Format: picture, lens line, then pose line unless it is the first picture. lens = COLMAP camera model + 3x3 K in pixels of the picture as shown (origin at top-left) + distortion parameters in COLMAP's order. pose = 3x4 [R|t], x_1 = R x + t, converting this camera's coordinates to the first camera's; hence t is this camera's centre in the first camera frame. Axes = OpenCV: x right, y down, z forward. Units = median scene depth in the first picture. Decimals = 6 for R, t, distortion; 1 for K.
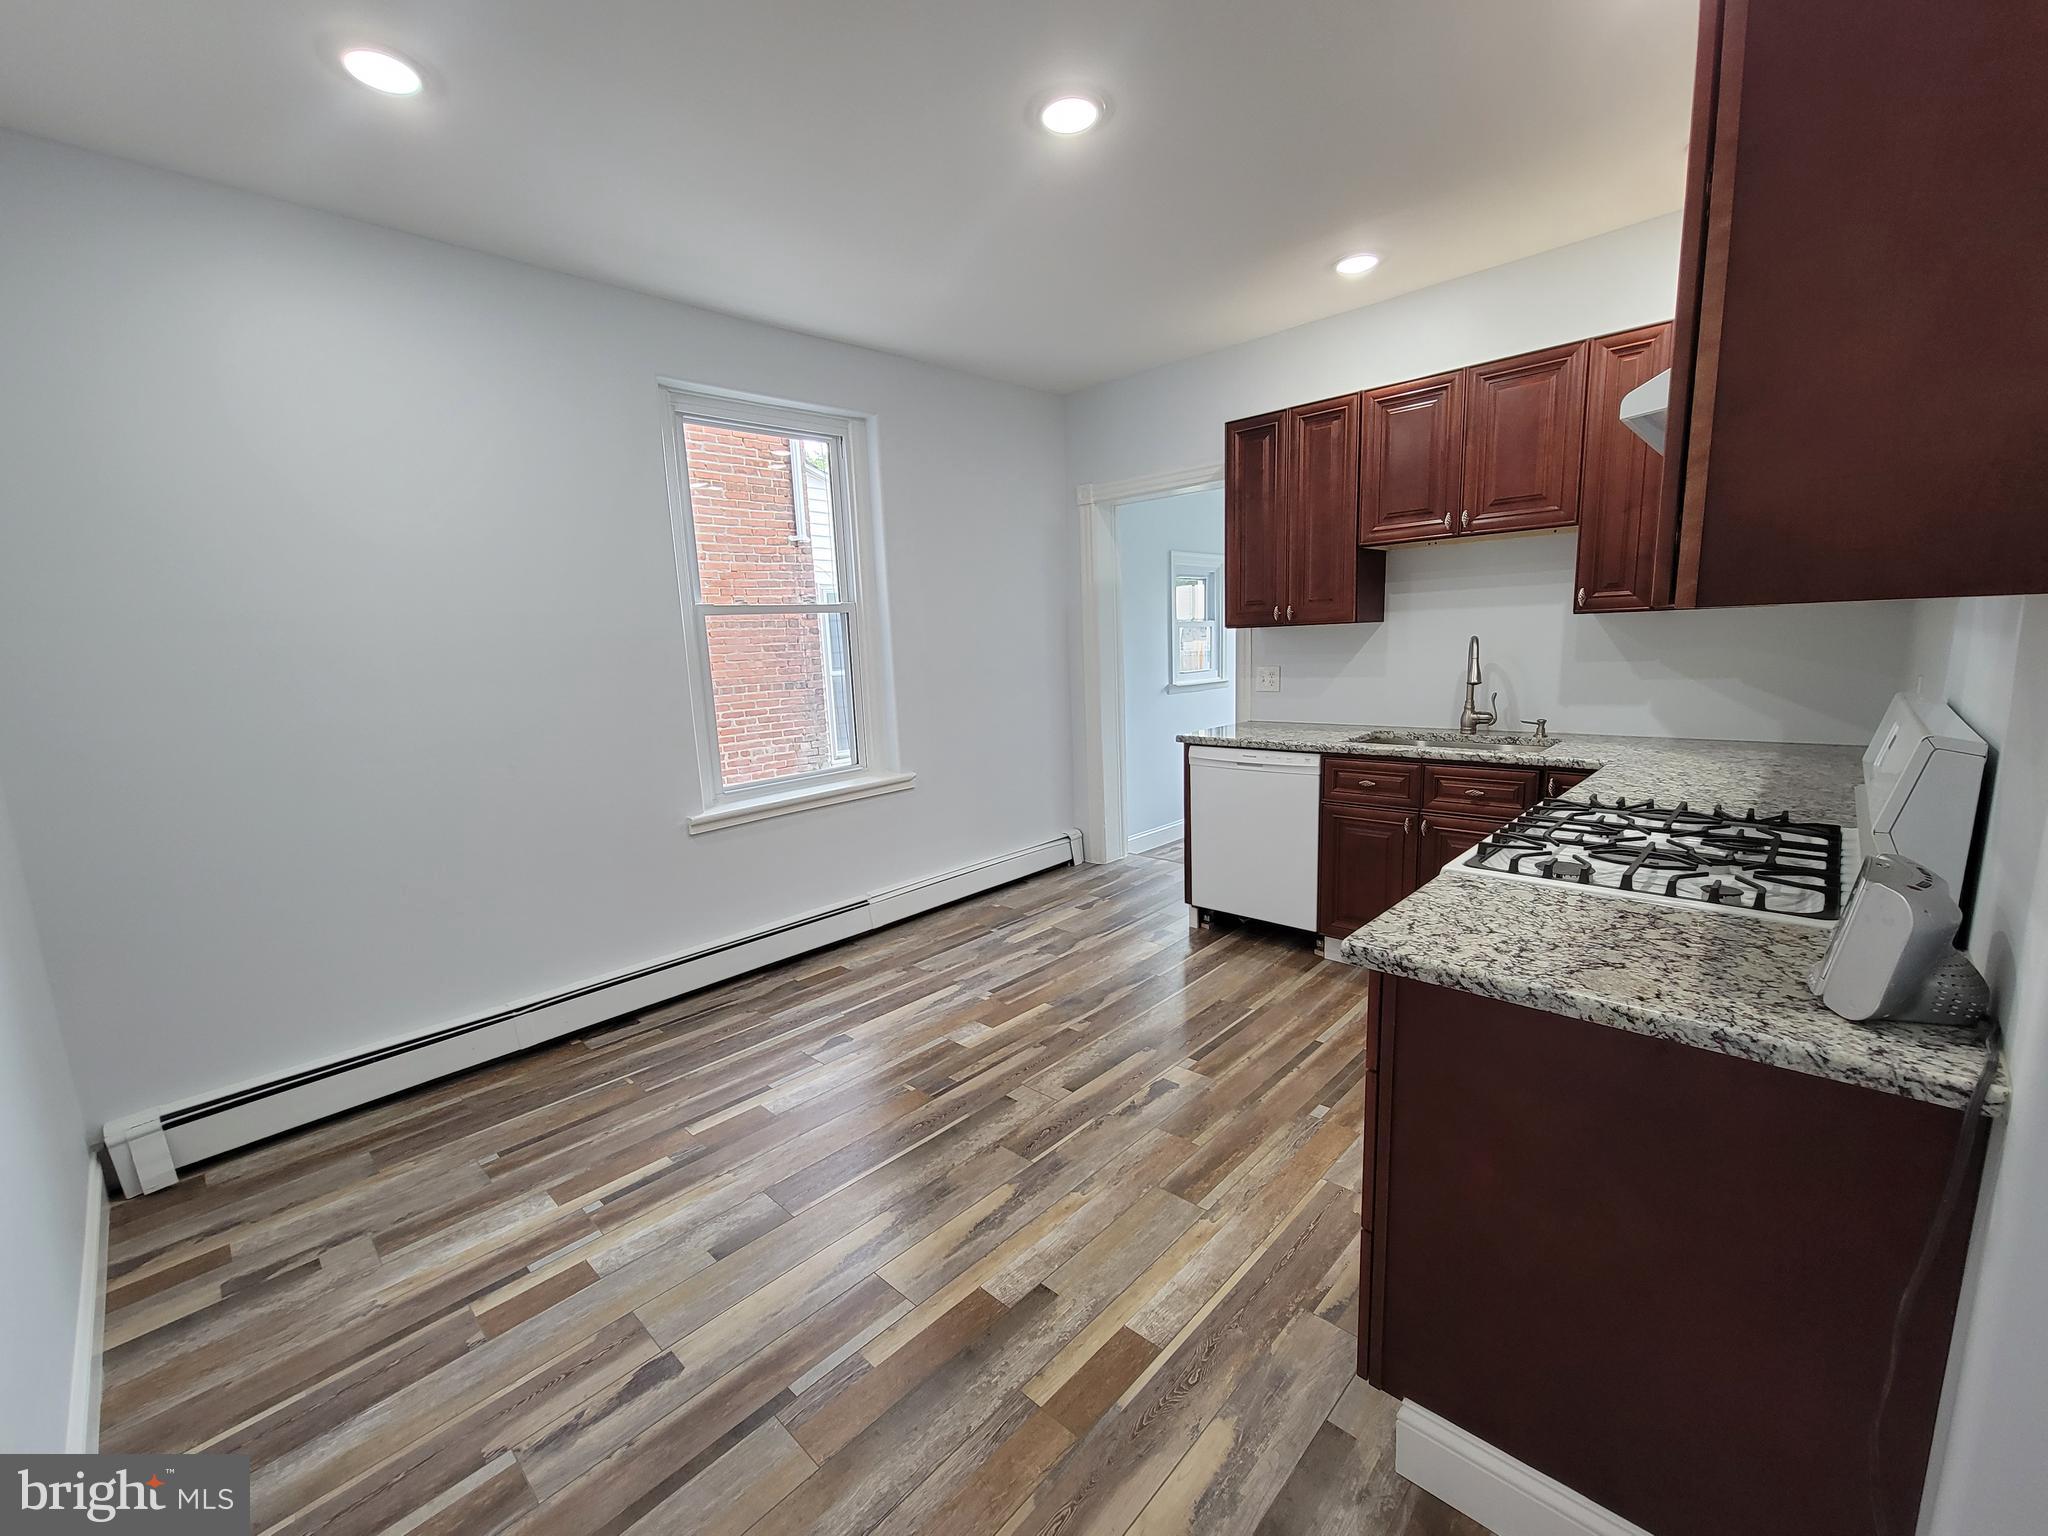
lens RADIAL K [[836.1, 0, 1010.2], [0, 836.1, 782.2], [0, 0, 1]] dist [-0.004305, -0.000774]
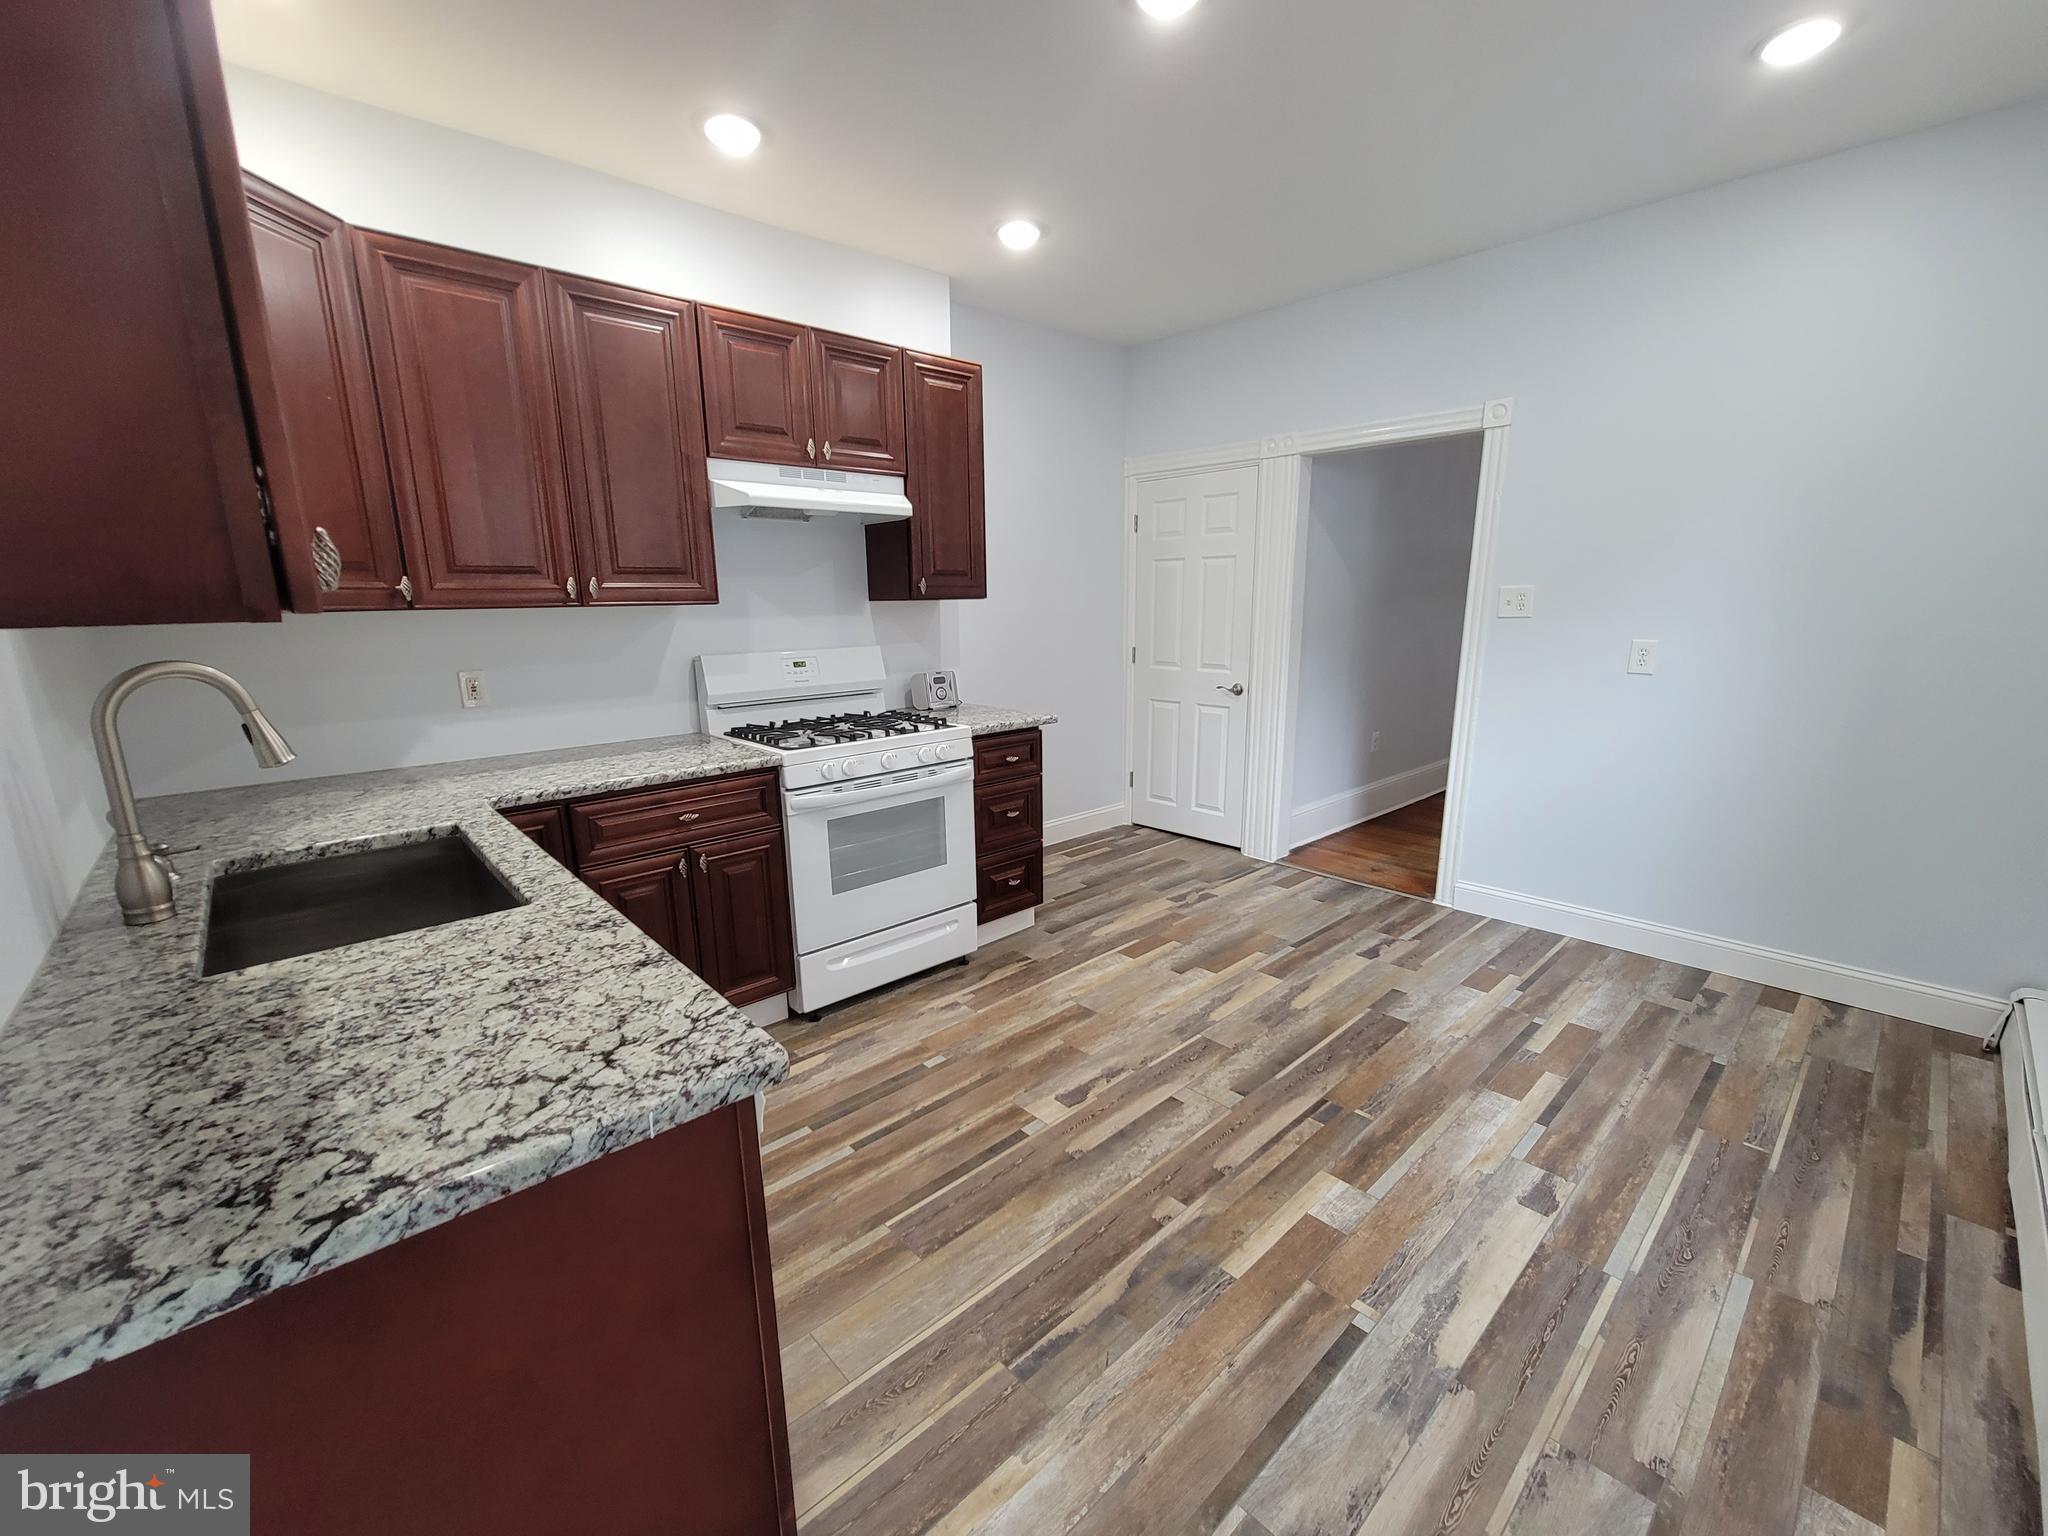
lens RADIAL K [[836.1, 0, 1016.6], [0, 836.1, 784.2], [0, 0, 1]] dist [-0.004305, -0.000774]
pose [[-0.996504, 0.043176, 0.071529, 0.171031], [0.067145, 0.923330, 0.378091, -0.320502], [-0.049720, 0.381572, -0.923001, 1.799264]]
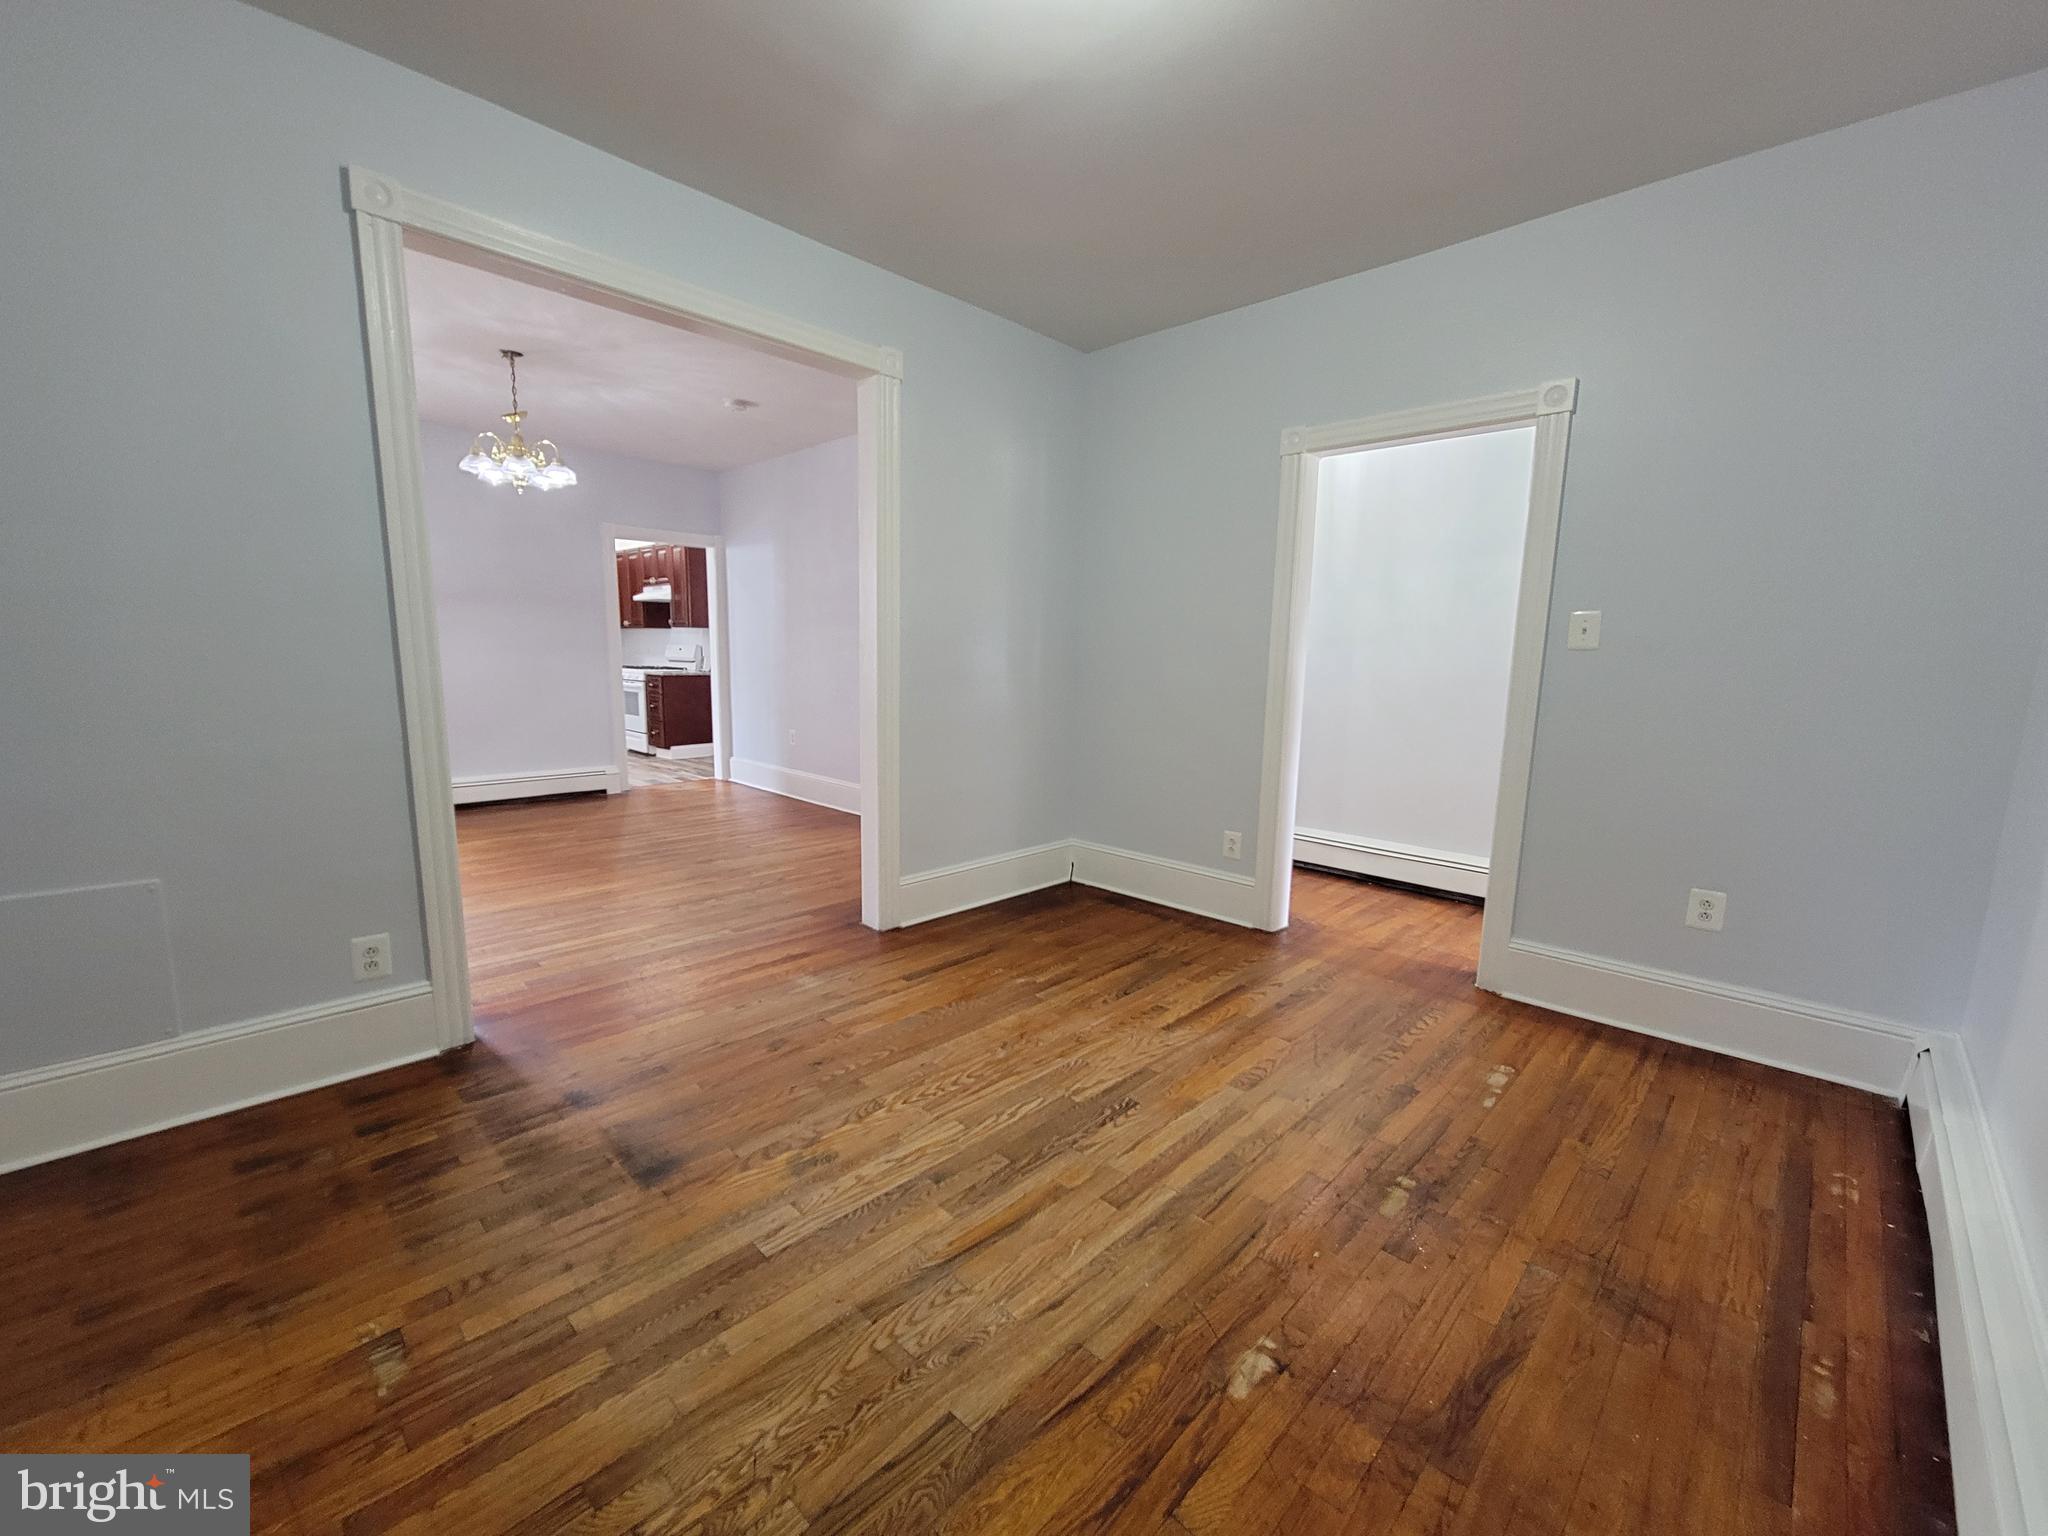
lens RADIAL K [[836.1, 0, 1029.9], [0, 836.1, 780.2], [0, 0, 1]] dist [-0.004305, -0.000774]
pose [[-0.010219, -0.105689, 0.994347, -3.276637], [0.149989, 0.982986, 0.106023, 0.393720], [-0.988635, 0.150225, 0.005807, -0.942447]]
